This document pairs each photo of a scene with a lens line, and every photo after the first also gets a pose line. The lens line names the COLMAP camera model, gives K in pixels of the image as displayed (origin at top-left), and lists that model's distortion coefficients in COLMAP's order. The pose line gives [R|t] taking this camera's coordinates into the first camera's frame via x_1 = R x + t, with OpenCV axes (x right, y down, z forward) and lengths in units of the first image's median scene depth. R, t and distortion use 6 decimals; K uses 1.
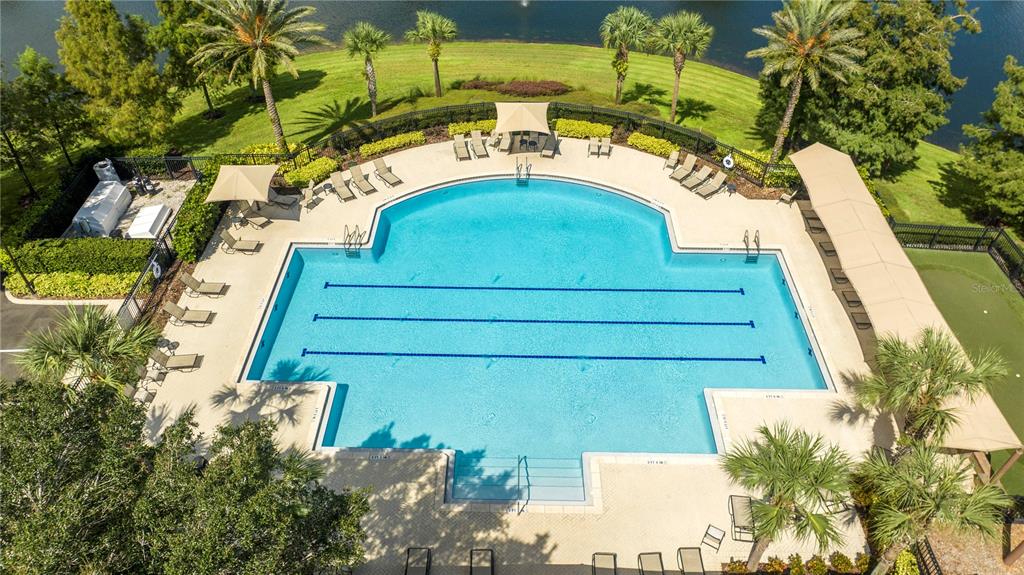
lens RADIAL K [[705.0, 0, 512.0], [0, 705.0, 287.5], [0, 0, 1]] dist [-0.041291, 0.001119]
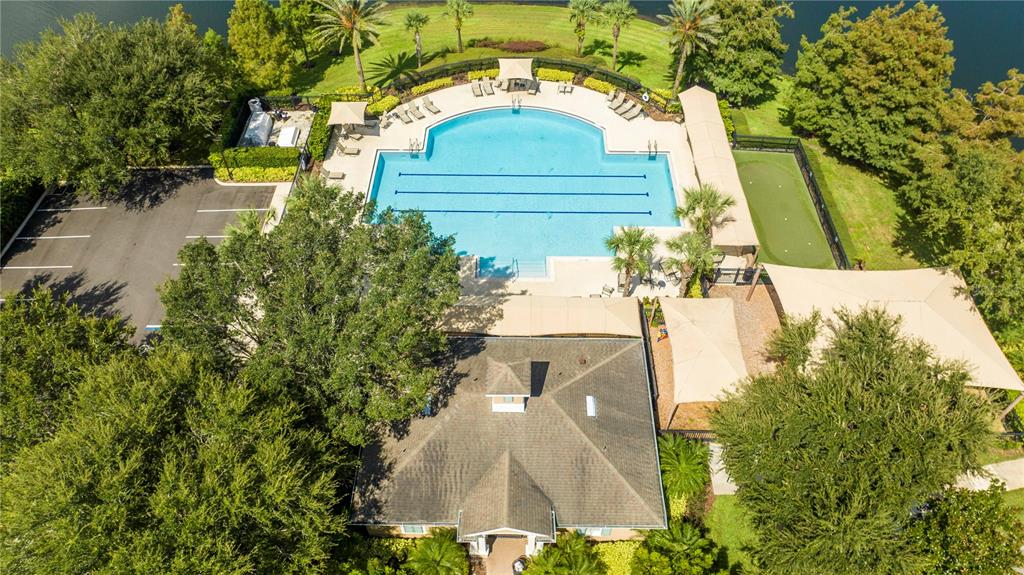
lens RADIAL K [[705.0, 0, 512.0], [0, 705.0, 287.5], [0, 0, 1]] dist [-0.041291, 0.001119]
pose [[0.999986, -0.005374, -0.000123, 0.004271], [0.005354, 0.993732, 0.111656, 0.071280], [-0.000478, -0.111655, 0.993747, -0.638672]]
